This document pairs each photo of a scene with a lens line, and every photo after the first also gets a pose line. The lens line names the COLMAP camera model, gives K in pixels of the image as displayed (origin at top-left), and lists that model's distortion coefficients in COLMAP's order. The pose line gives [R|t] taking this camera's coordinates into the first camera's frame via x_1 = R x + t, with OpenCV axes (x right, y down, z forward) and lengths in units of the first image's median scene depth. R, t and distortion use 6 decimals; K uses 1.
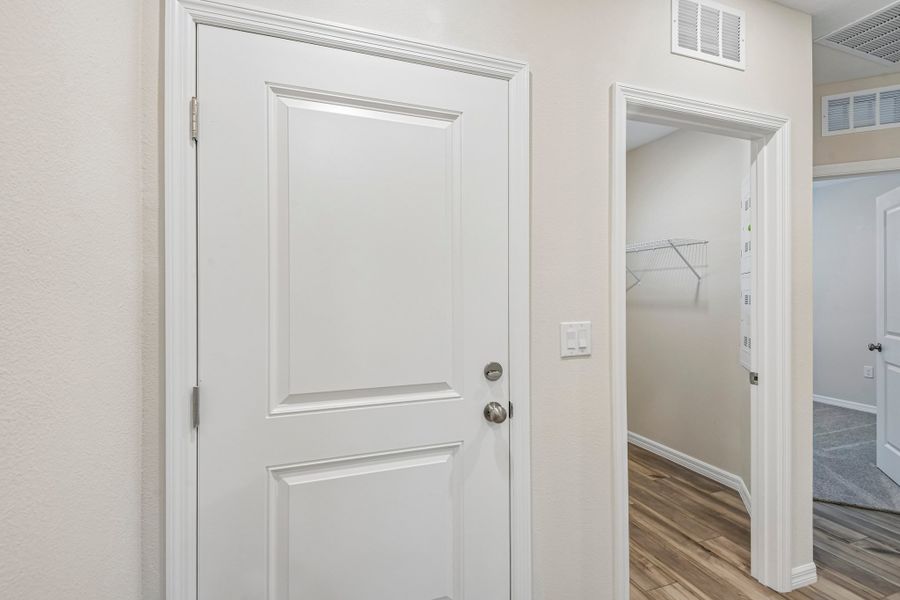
lens RADIAL K [[429.2, 0, 453.2], [0, 429.2, 286.8], [0, 0, 1]] dist [0.008739, -0.005857]
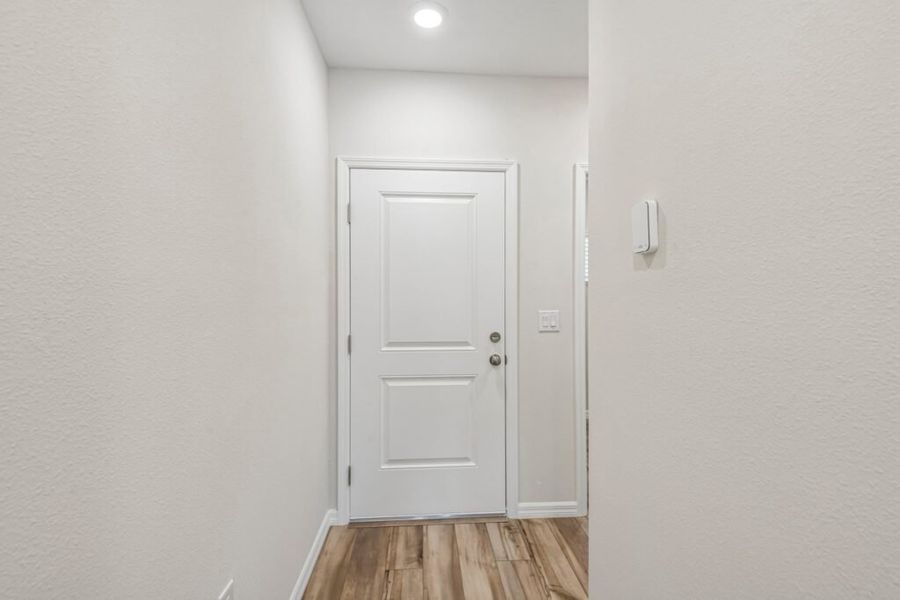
lens RADIAL K [[429.2, 0, 448.7], [0, 429.2, 295.1], [0, 0, 1]] dist [0.008739, -0.005857]
pose [[0.941023, -0.000204, -0.338341, 0.515076], [0.000758, 0.999999, 0.001505, 0.020024], [0.338341, -0.001672, 0.941022, -0.741415]]
